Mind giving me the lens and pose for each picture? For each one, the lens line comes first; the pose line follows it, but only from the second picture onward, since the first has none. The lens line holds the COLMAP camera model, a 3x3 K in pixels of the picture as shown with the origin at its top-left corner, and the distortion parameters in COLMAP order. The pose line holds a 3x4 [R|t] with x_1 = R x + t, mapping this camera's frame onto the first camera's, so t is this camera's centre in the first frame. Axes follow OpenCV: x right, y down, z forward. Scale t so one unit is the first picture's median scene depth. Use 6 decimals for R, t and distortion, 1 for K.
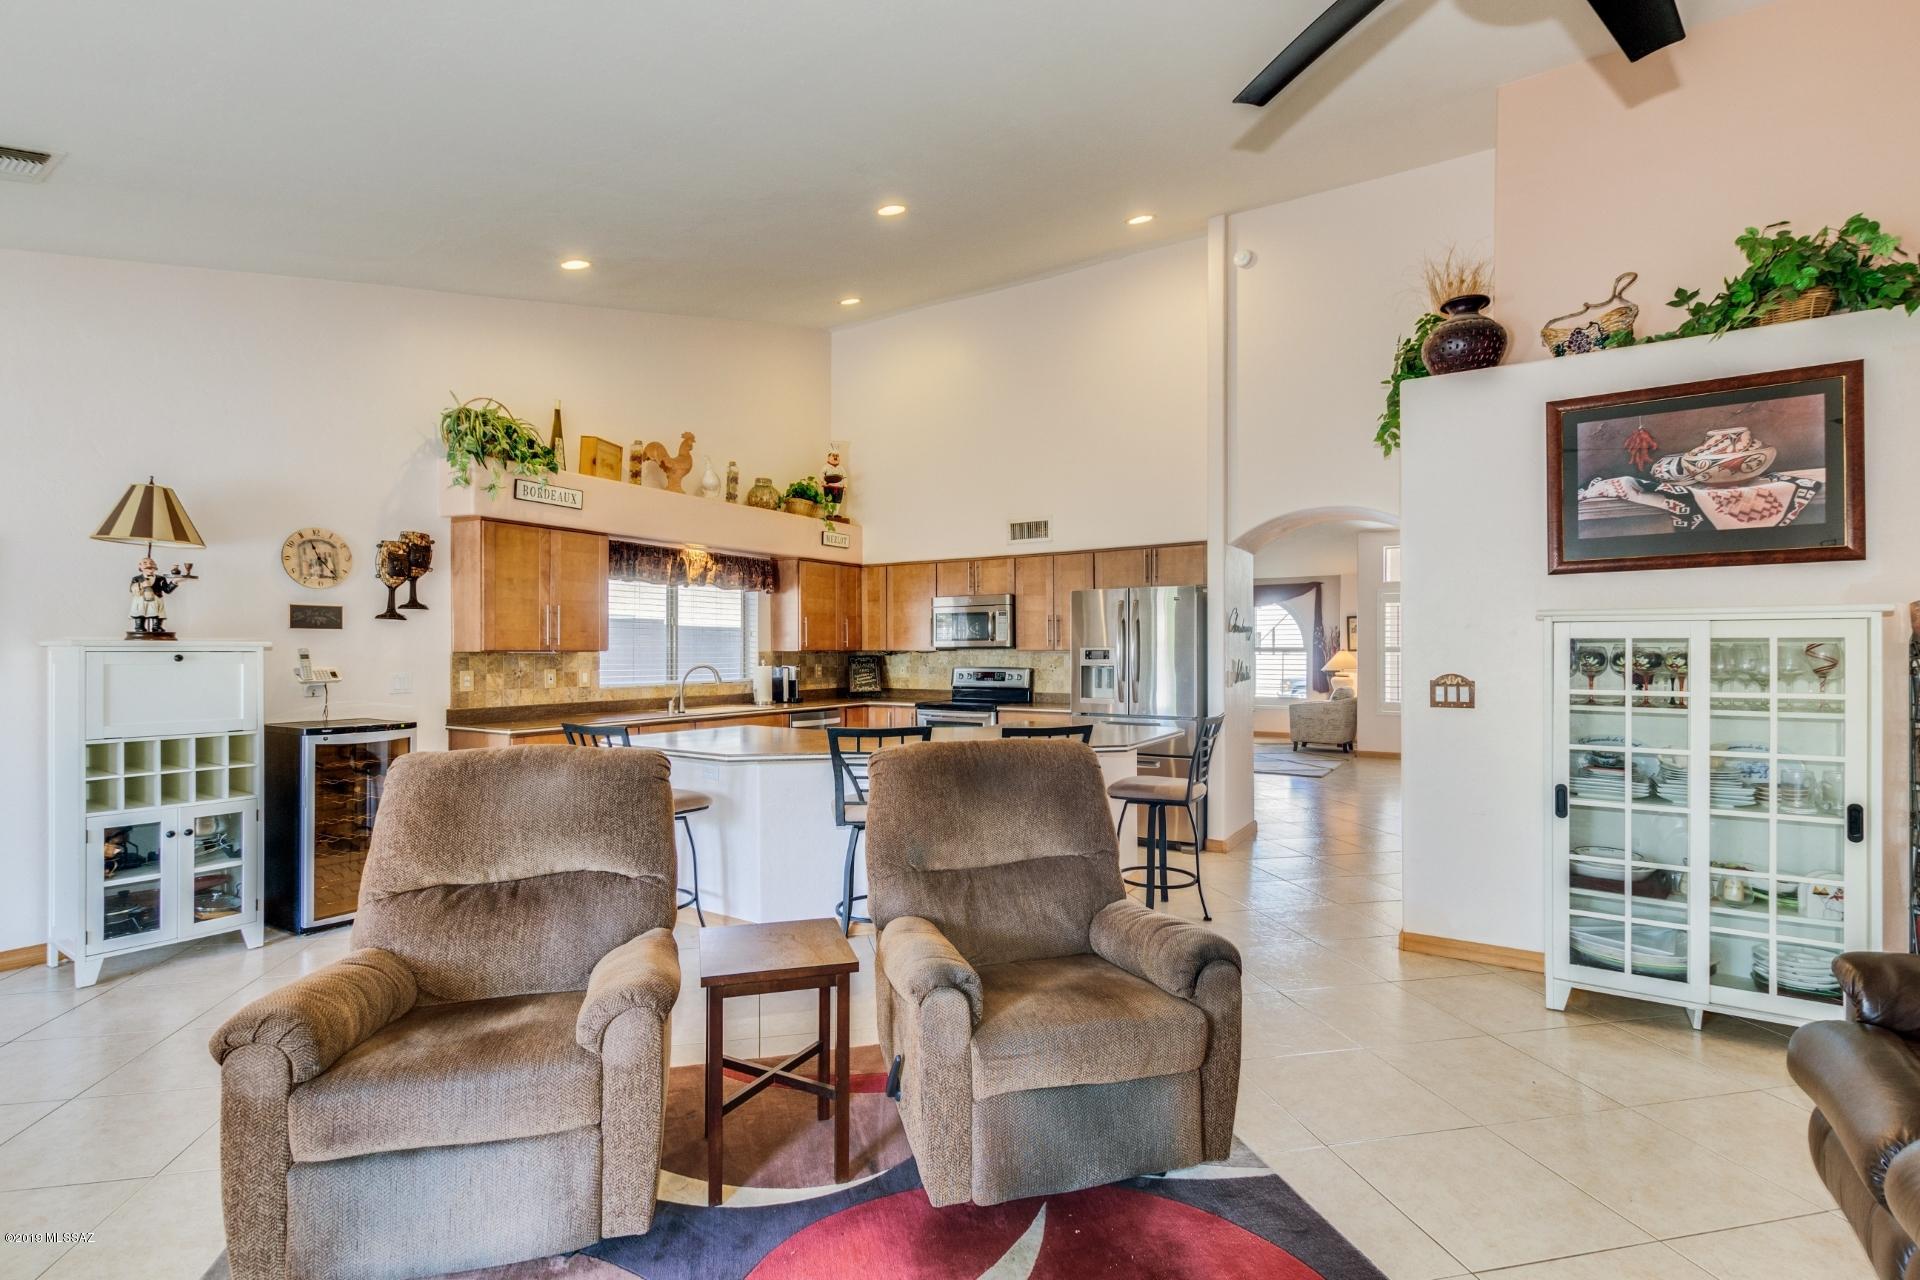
lens RADIAL K [[883.7, 0, 952.7], [0, 883.7, 654.6], [0, 0, 1]] dist [0.002932, -0.000487]
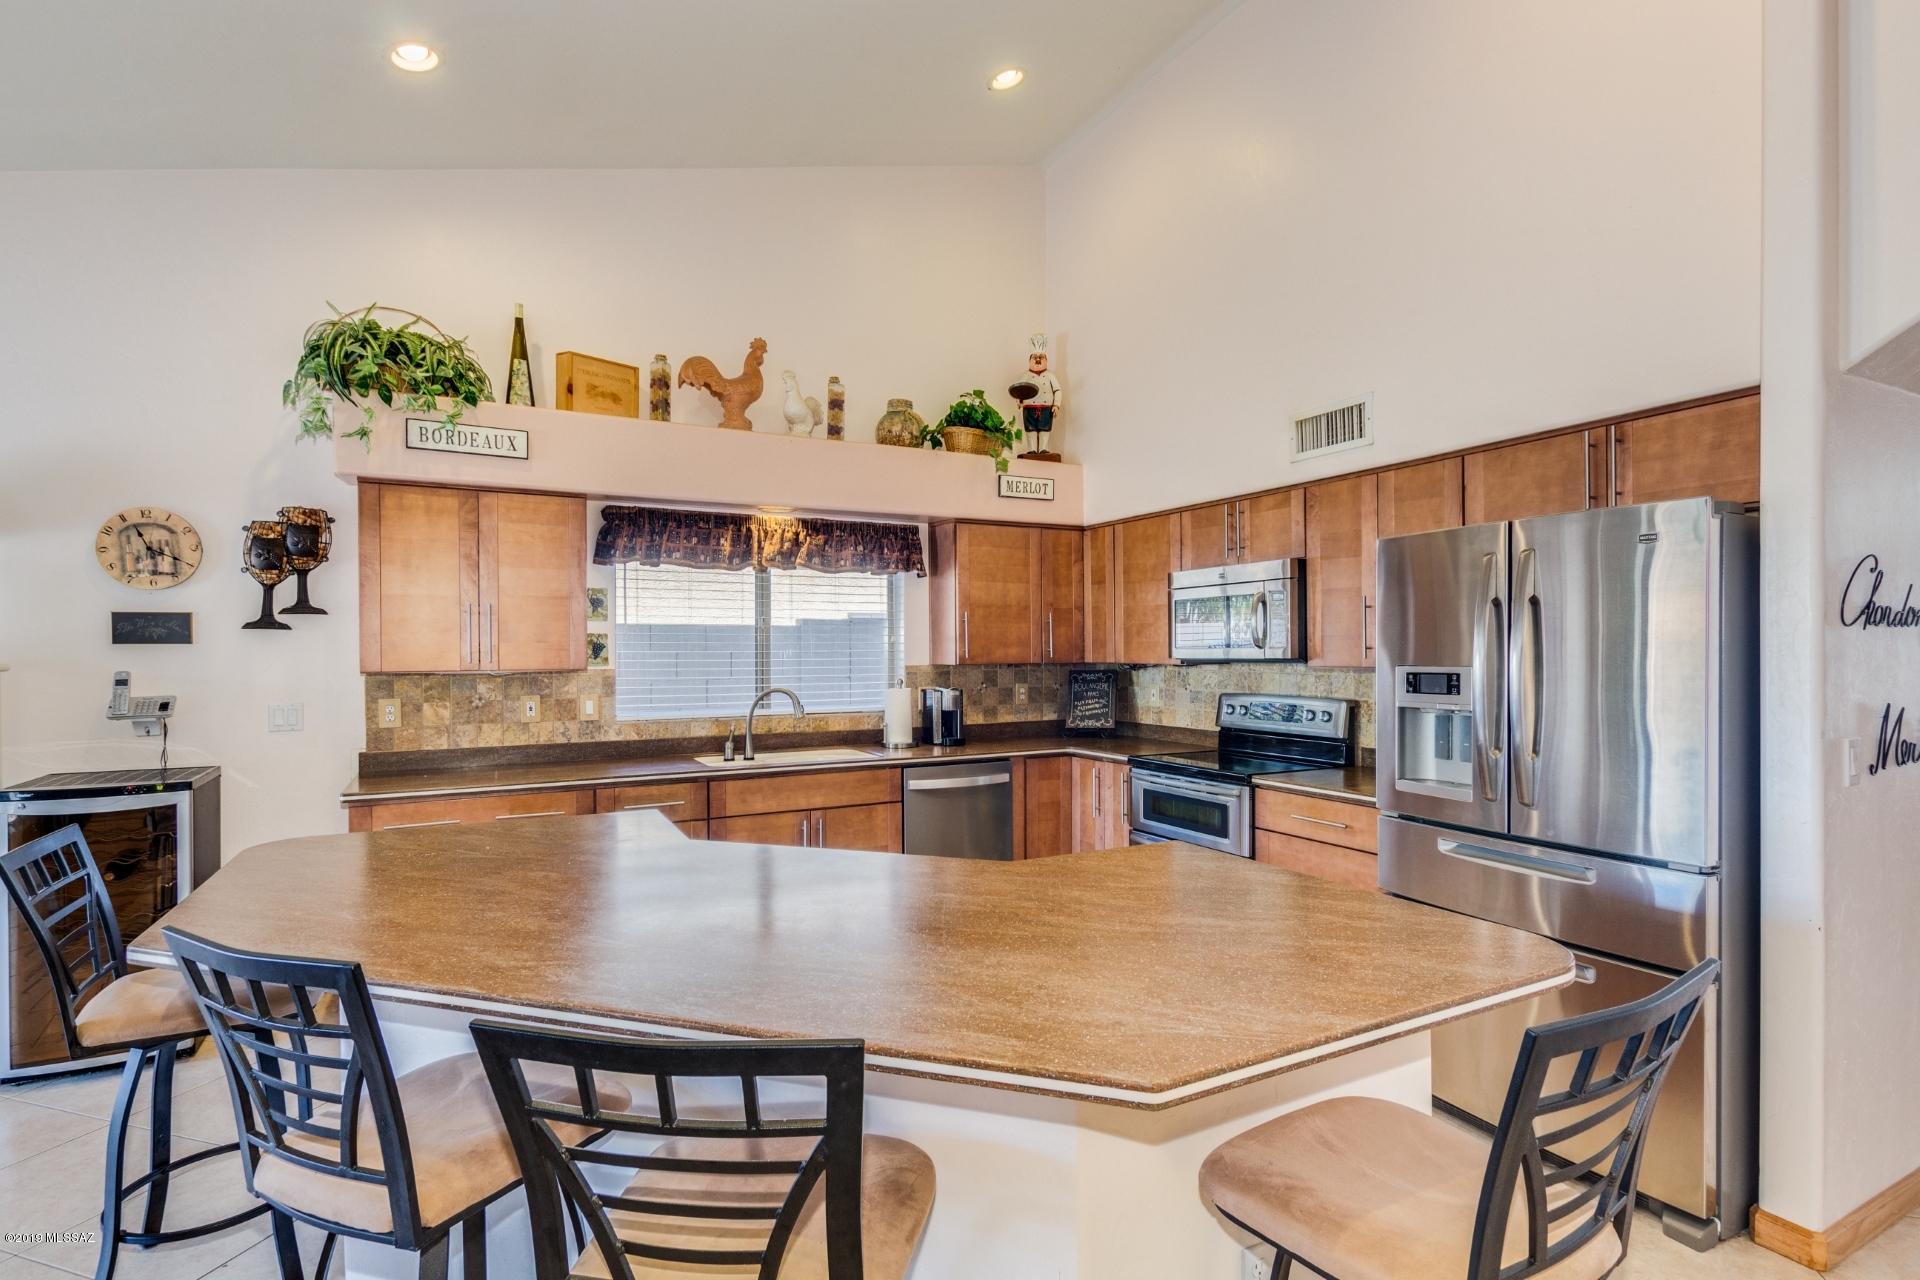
lens RADIAL K [[924.1, 0, 952.7], [0, 924.1, 660.4], [0, 0, 1]] dist [0.003074, 0.000416]
pose [[0.866074, 0.002356, -0.499910, 0.172857], [0.002098, 0.999963, 0.008348, -0.014262], [0.499911, -0.008279, 0.866037, 0.459515]]
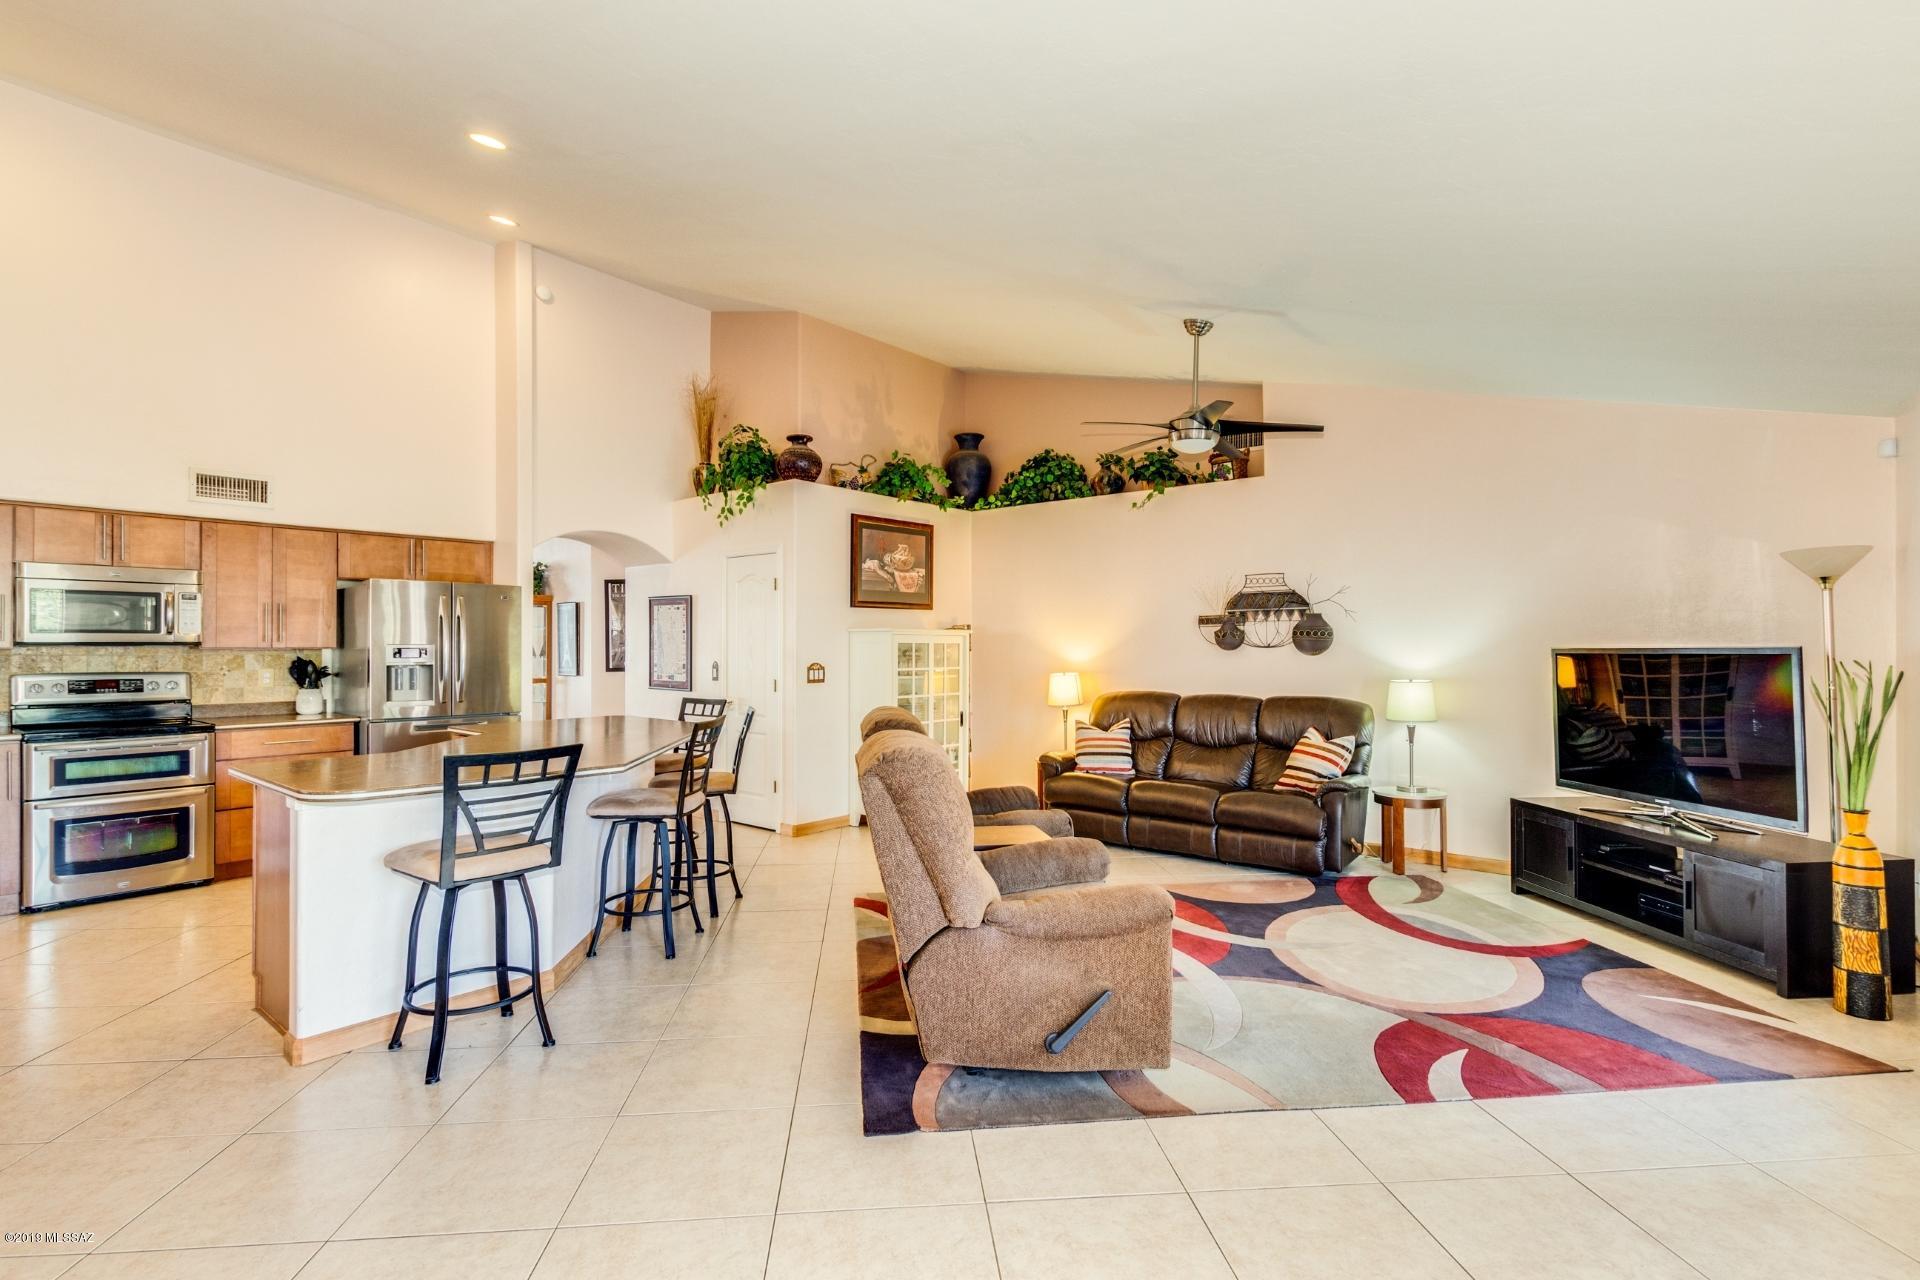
lens RADIAL K [[883.7, 0, 950.8], [0, 883.7, 644.3], [0, 0, 1]] dist [0.002932, -0.000487]
pose [[0.119945, 0.005198, 0.992767, -0.620625], [0.003731, 0.999977, -0.005686, -0.001220], [-0.992774, 0.004386, 0.119923, 0.319245]]
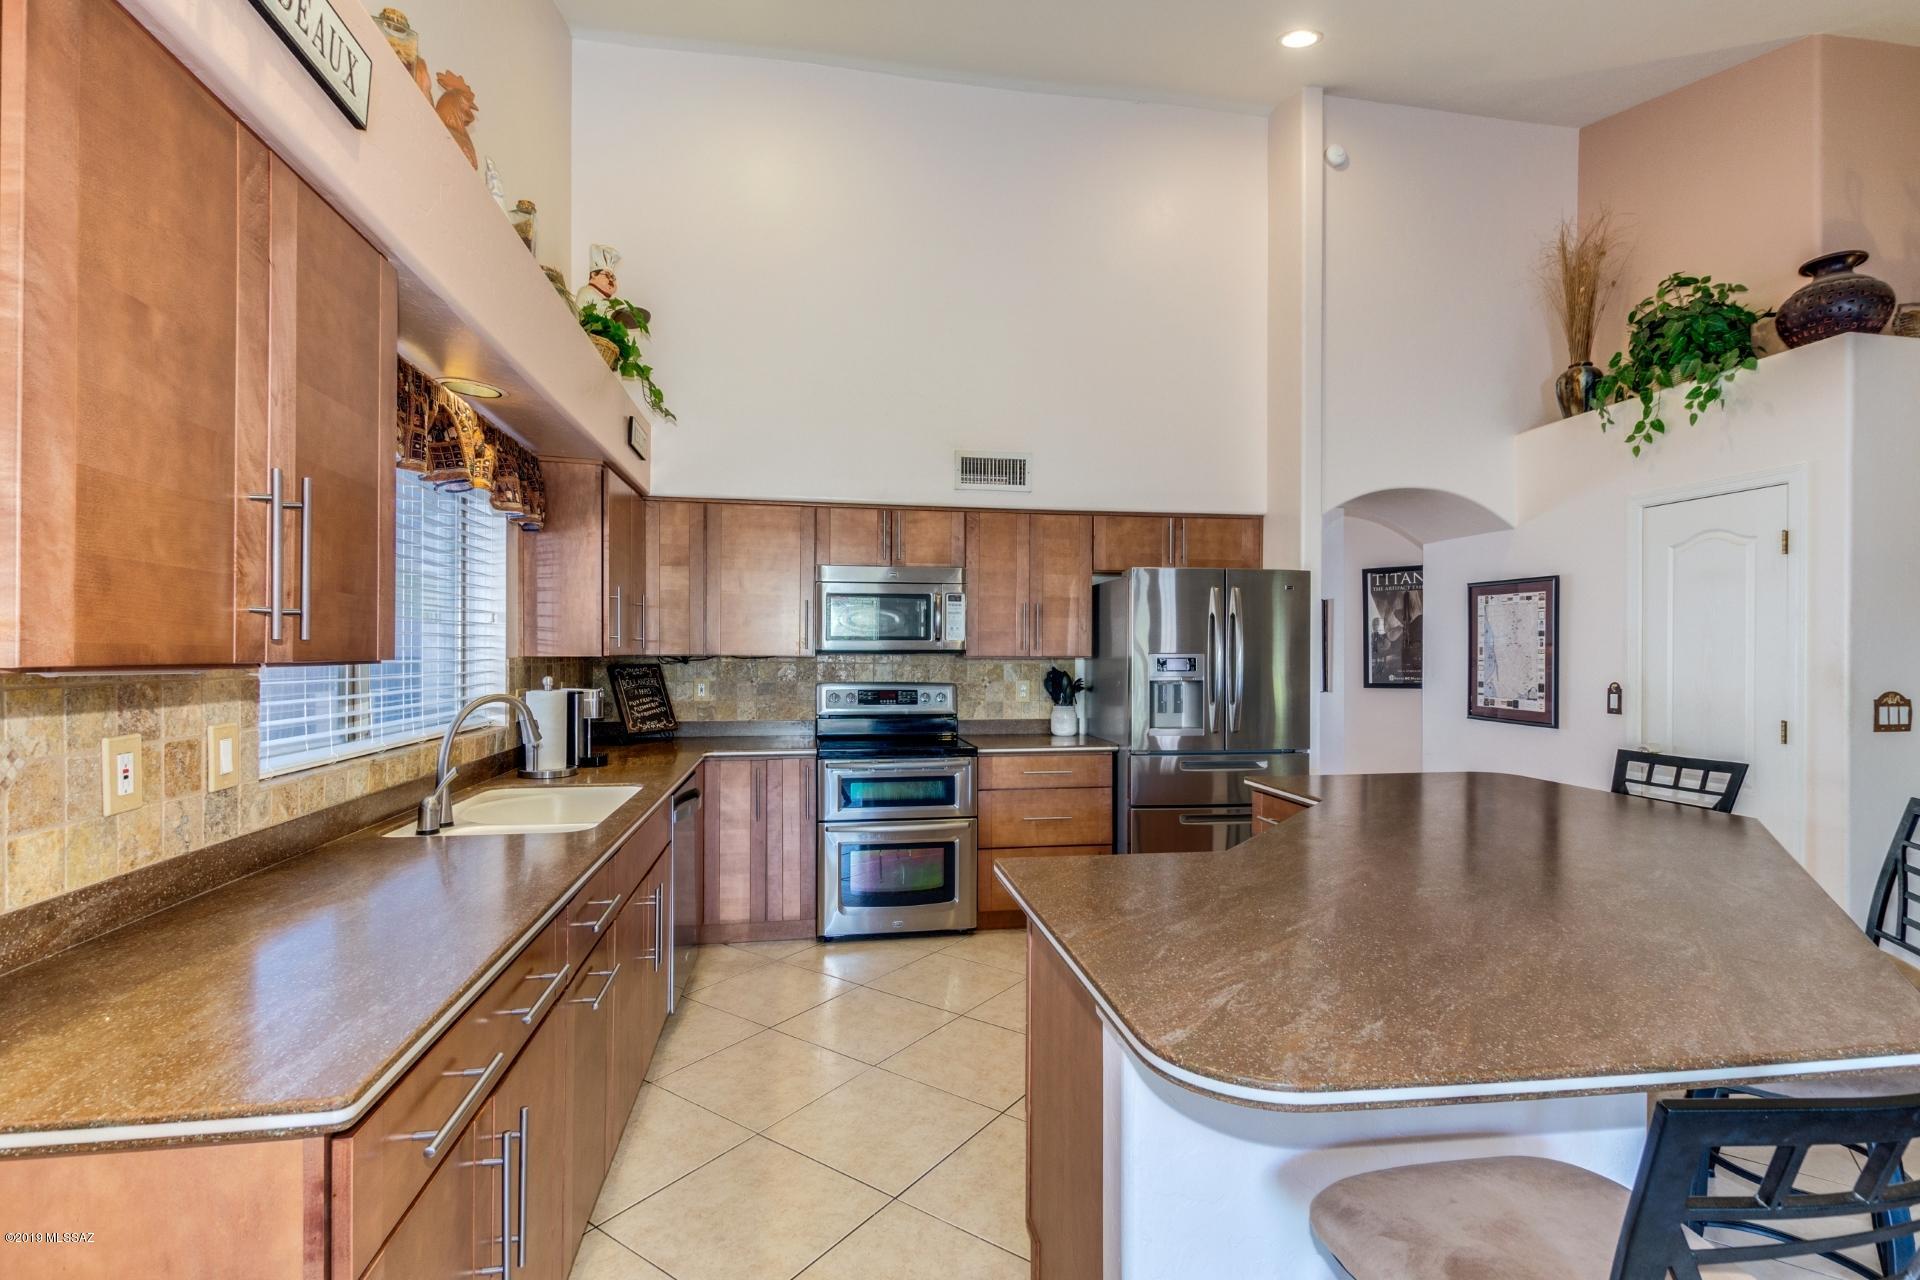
lens RADIAL K [[883.7, 0, 959.4], [0, 883.7, 644.6], [0, 0, 1]] dist [0.002932, -0.000487]
pose [[0.740801, 0.010640, 0.671641, -0.386175], [-0.002931, 0.999916, -0.012607, -0.005515], [-0.671718, 0.007371, 0.740770, 0.567158]]
